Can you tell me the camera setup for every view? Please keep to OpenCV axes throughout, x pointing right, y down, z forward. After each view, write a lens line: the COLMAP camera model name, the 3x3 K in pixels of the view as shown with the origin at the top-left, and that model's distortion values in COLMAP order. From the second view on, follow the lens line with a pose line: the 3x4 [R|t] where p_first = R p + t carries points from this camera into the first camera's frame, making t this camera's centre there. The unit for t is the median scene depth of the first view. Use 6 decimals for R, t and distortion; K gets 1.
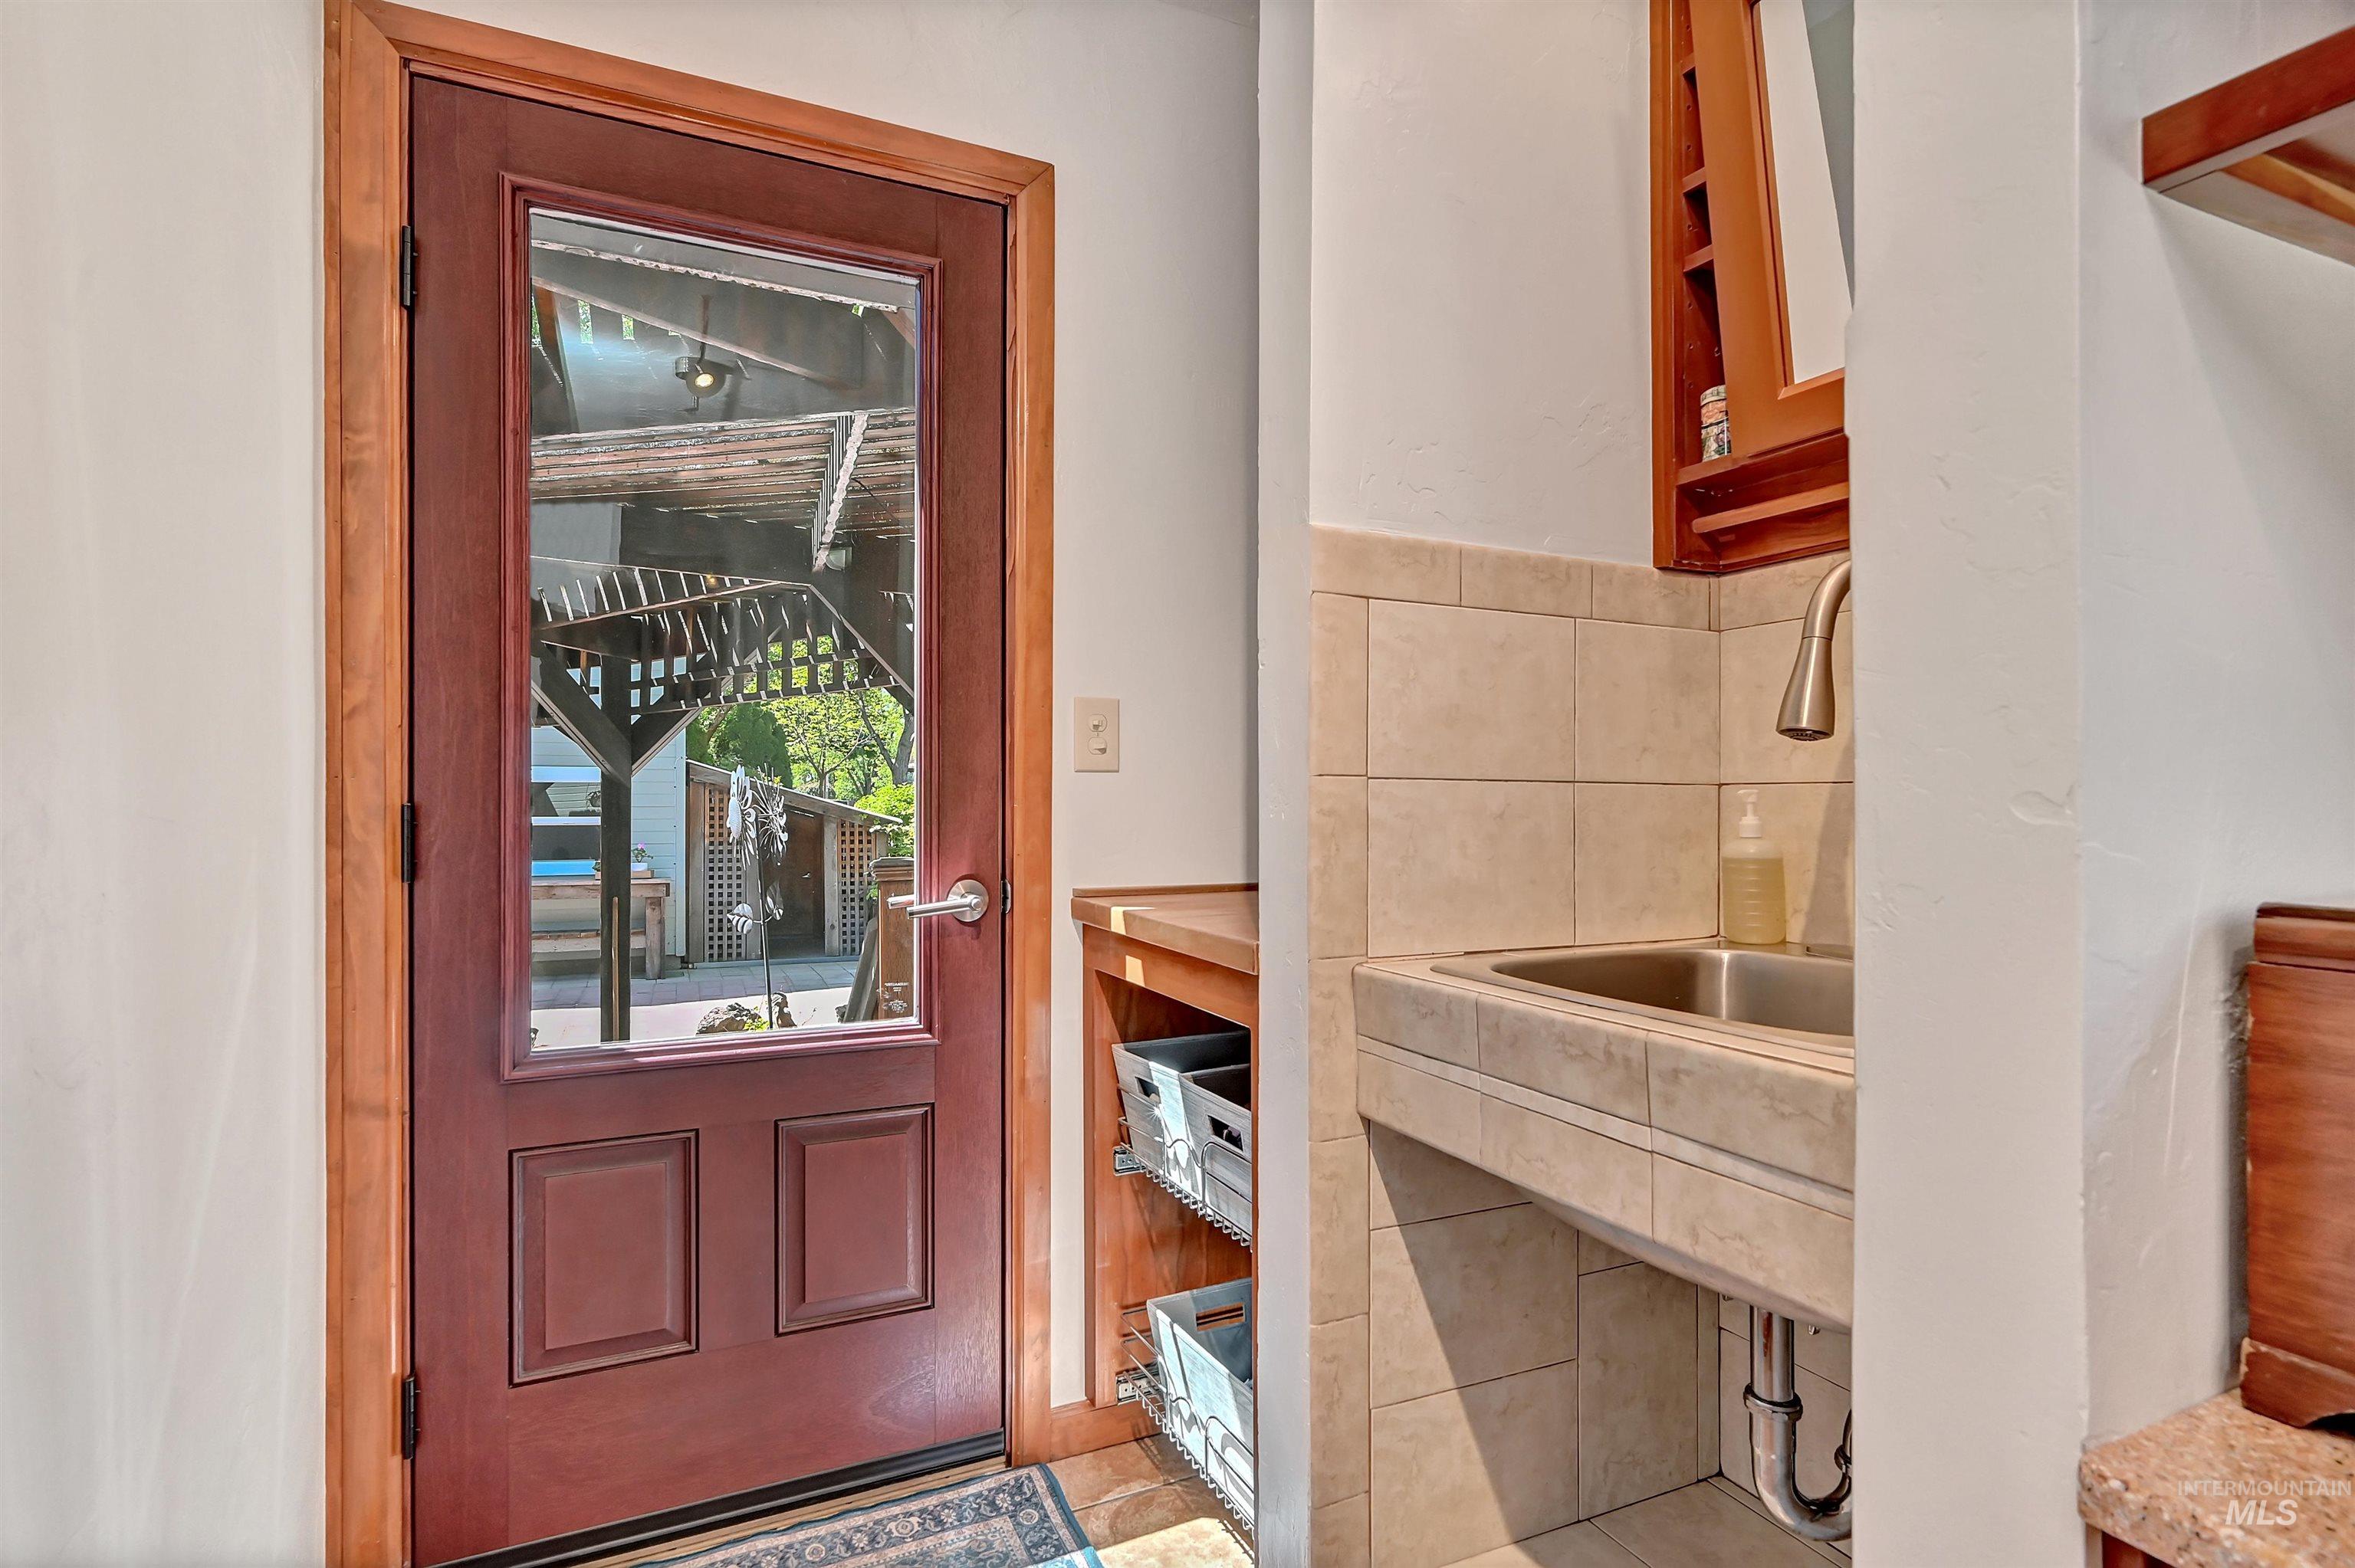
lens RADIAL K [[1167.7, 0, 1183.4], [0, 1167.7, 793.8], [0, 0, 1]] dist [-0.002813, 0.000687]
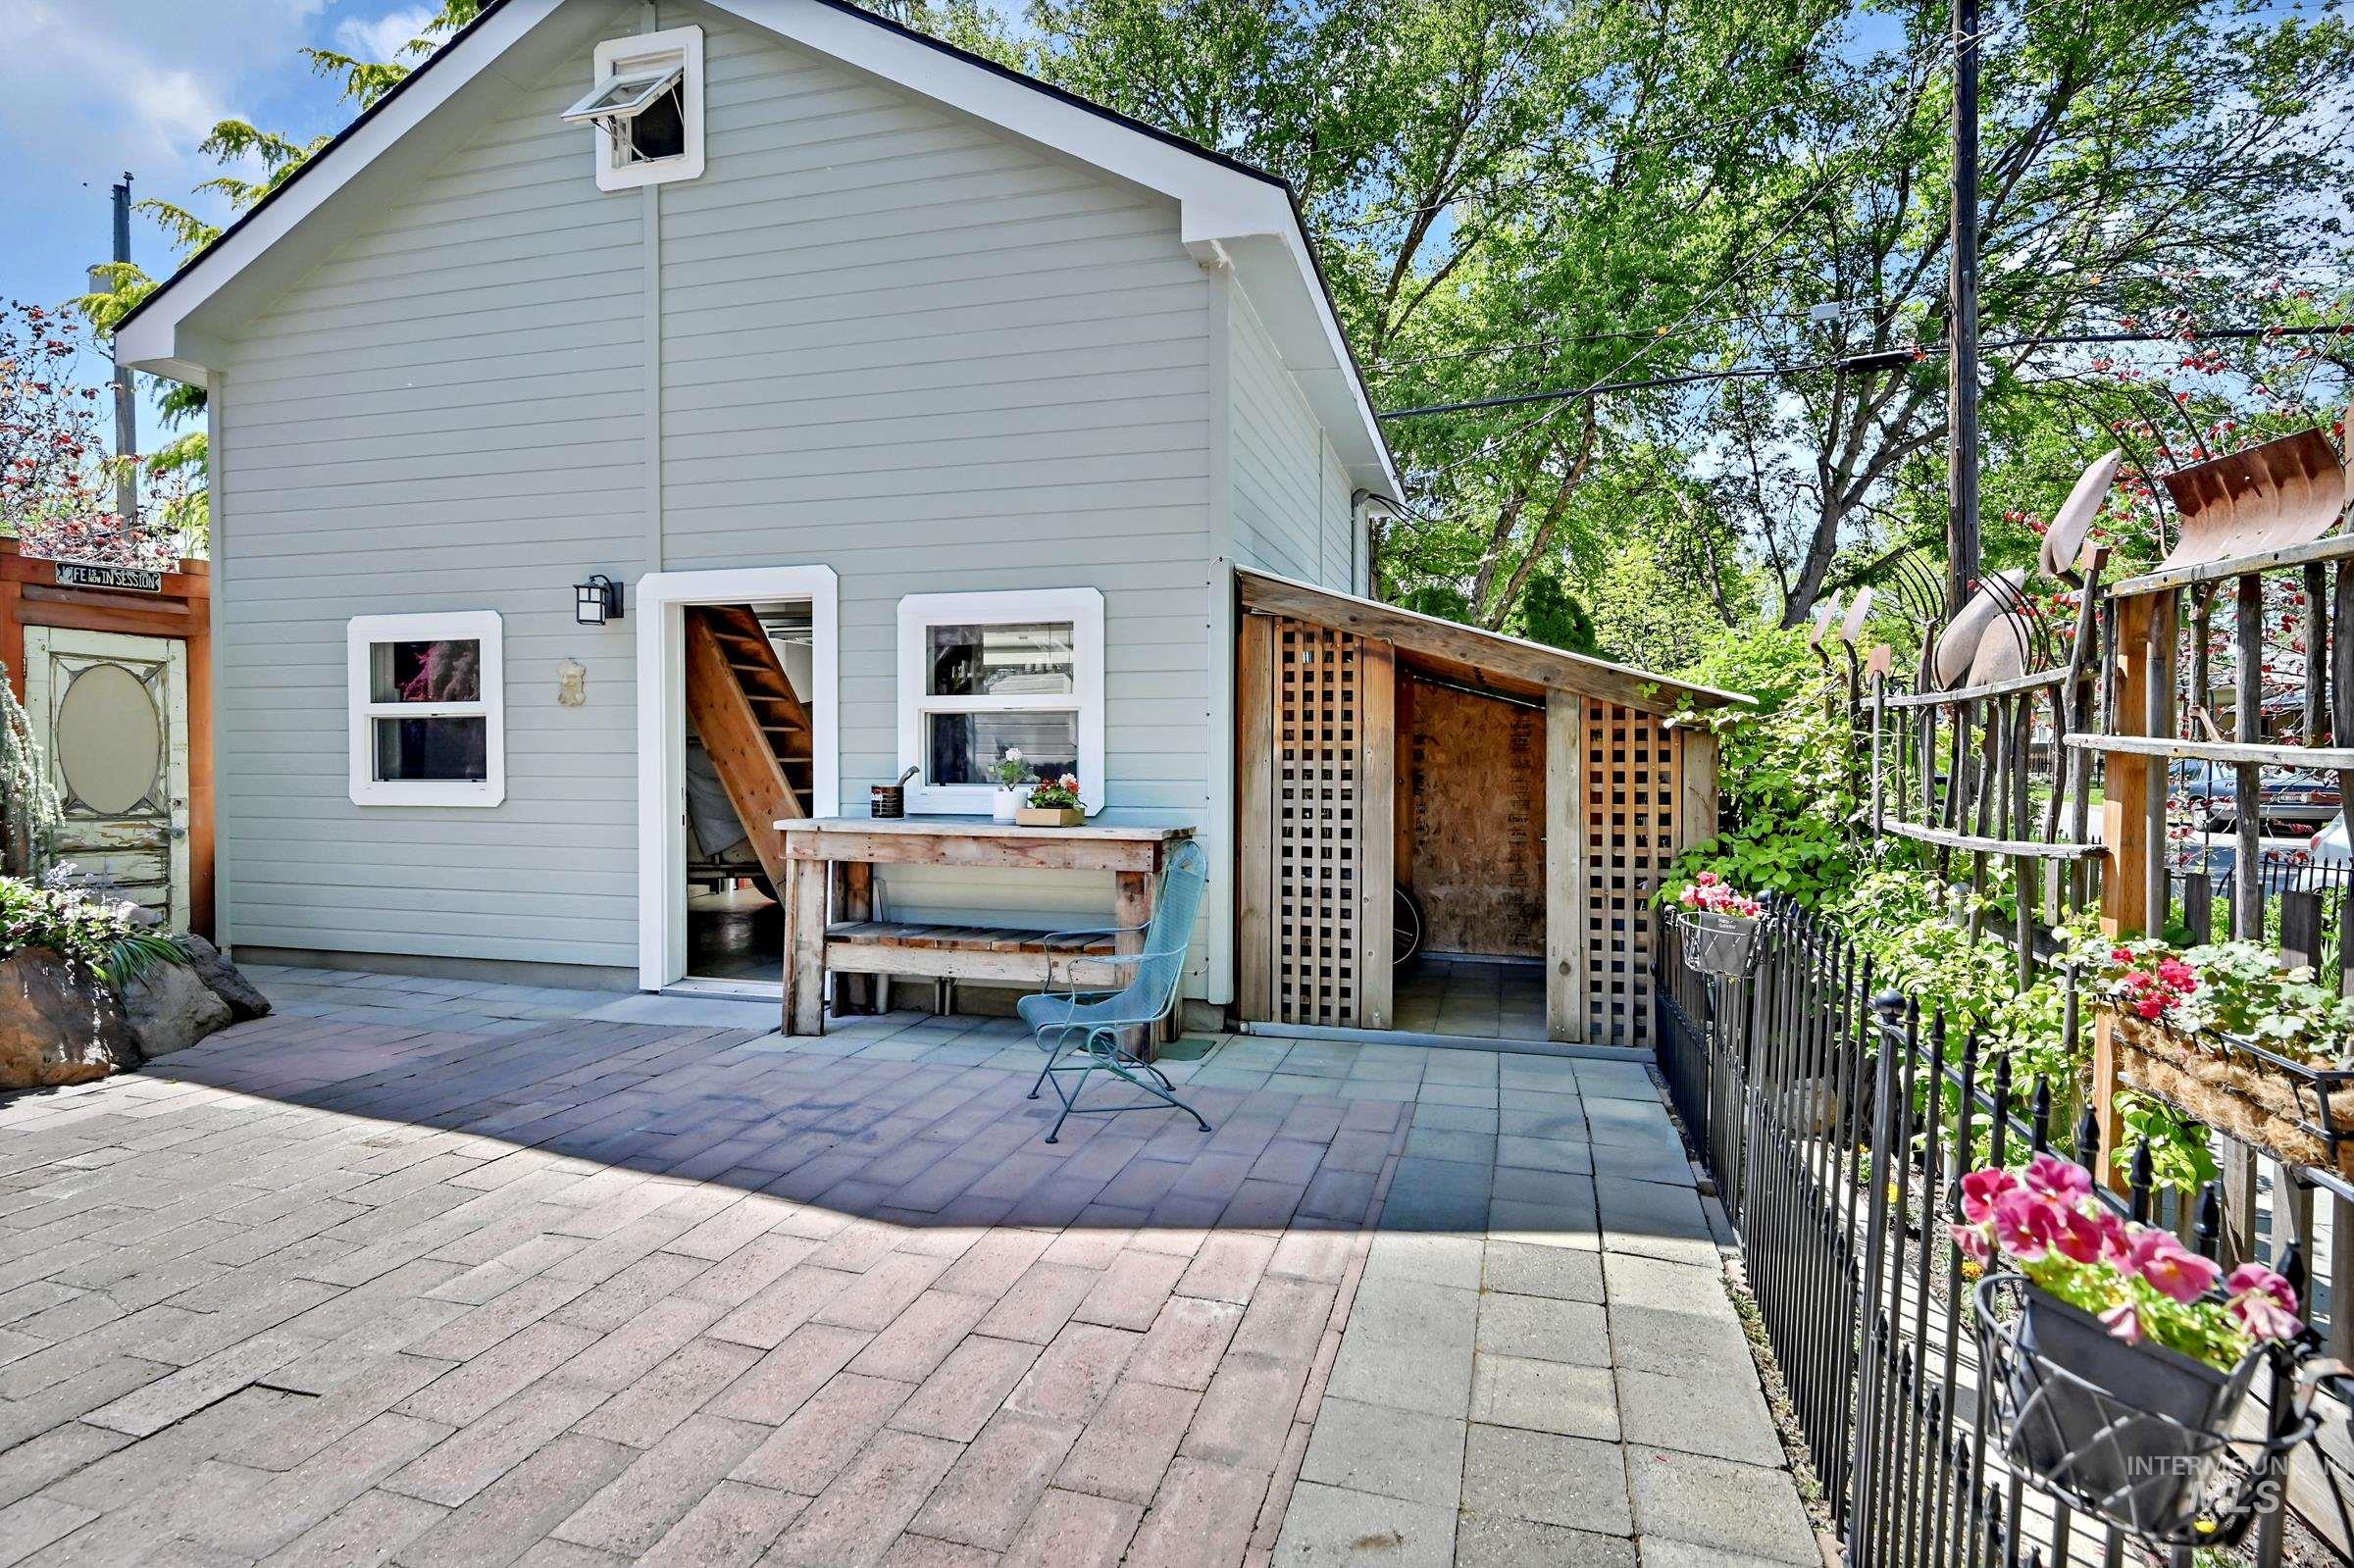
lens RADIAL K [[1238.1, 0, 1174.7], [0, 1238.1, 791.1], [0, 0, 1]] dist [0.002434, 0.000312]
pose [[0.750515, 0.018520, -0.660593, -0.126809], [0.006531, 0.999351, 0.035437, 0.039268], [0.660821, -0.030910, 0.749907, 0.618532]]
